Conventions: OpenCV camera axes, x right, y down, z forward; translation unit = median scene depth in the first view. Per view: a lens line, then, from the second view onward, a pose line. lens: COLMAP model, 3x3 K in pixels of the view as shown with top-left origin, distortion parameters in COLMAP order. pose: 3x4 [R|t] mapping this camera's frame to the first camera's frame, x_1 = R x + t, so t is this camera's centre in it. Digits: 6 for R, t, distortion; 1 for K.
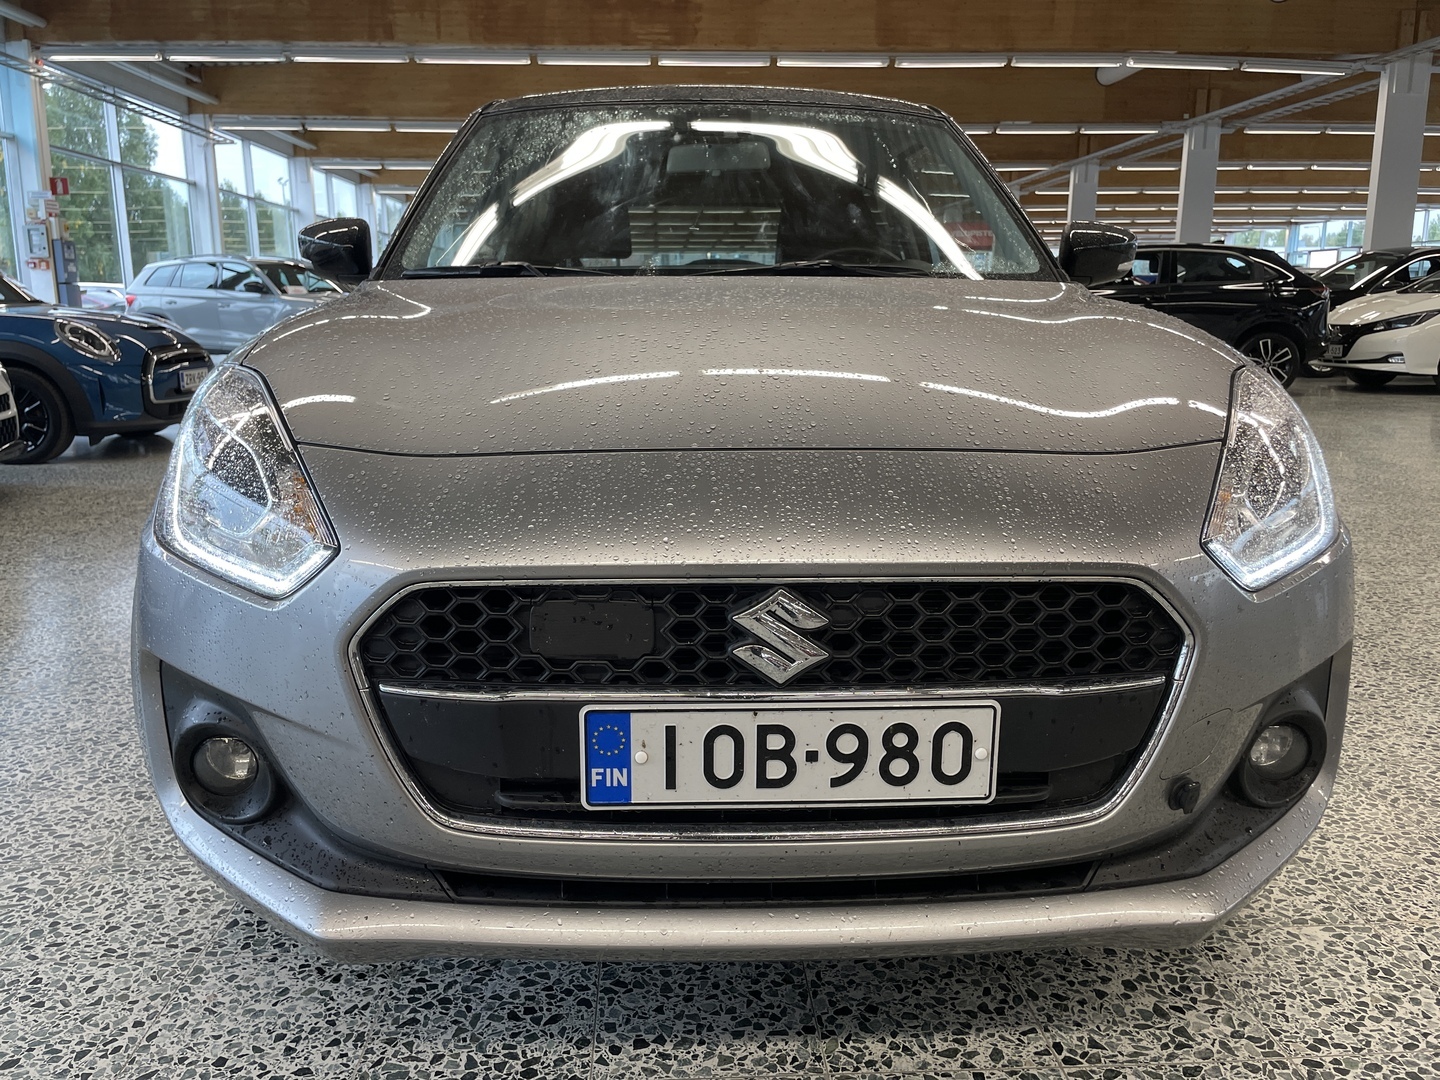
lens RADIAL K [[1099.2, 0, 712.8], [0, 1099.2, 528.2], [0, 0, 1]] dist [0.092700, -0.130645]
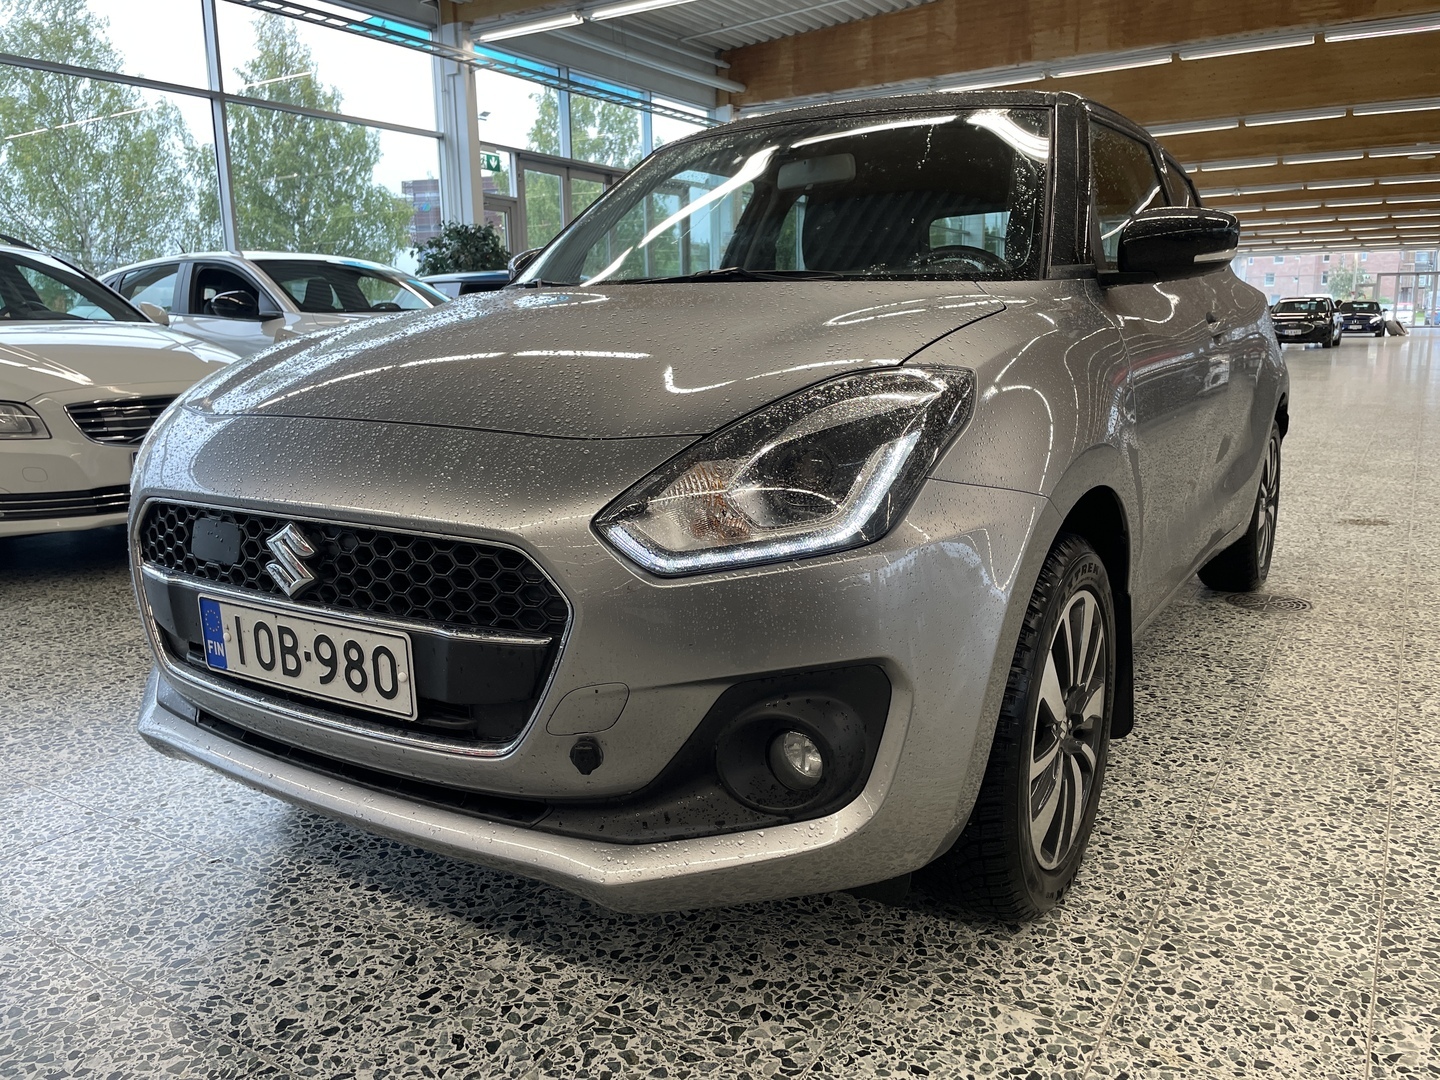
lens RADIAL K [[1099.2, 0, 712.8], [0, 1099.2, 528.2], [0, 0, 1]] dist [0.092700, -0.130645]
pose [[0.814620, 0.092687, -0.572541, 1.194566], [-0.100319, 0.994787, 0.018308, -0.012991], [0.571253, 0.042523, 0.819671, 0.200554]]
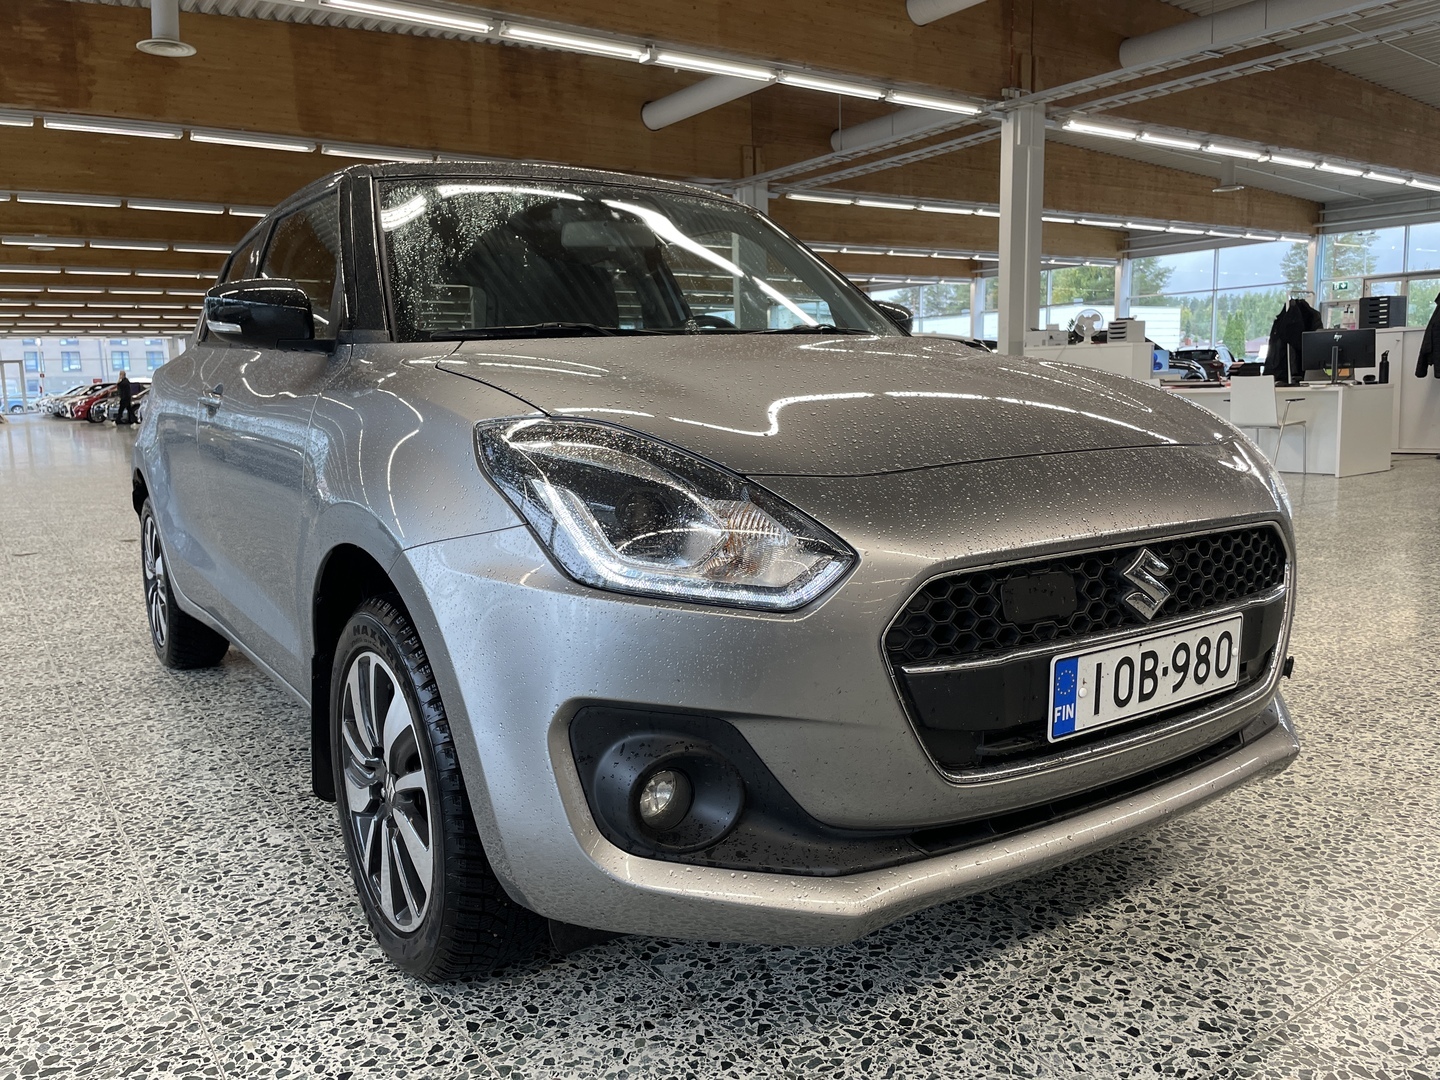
lens RADIAL K [[1095.2, 0, 731.9], [0, 1095.2, 540.3], [0, 0, 1]] dist [0.083412, -0.116968]
pose [[0.843085, -0.095010, 0.529321, -1.046966], [0.130091, 0.991069, -0.029315, 0.019296], [-0.521808, 0.093575, 0.847915, 0.116753]]
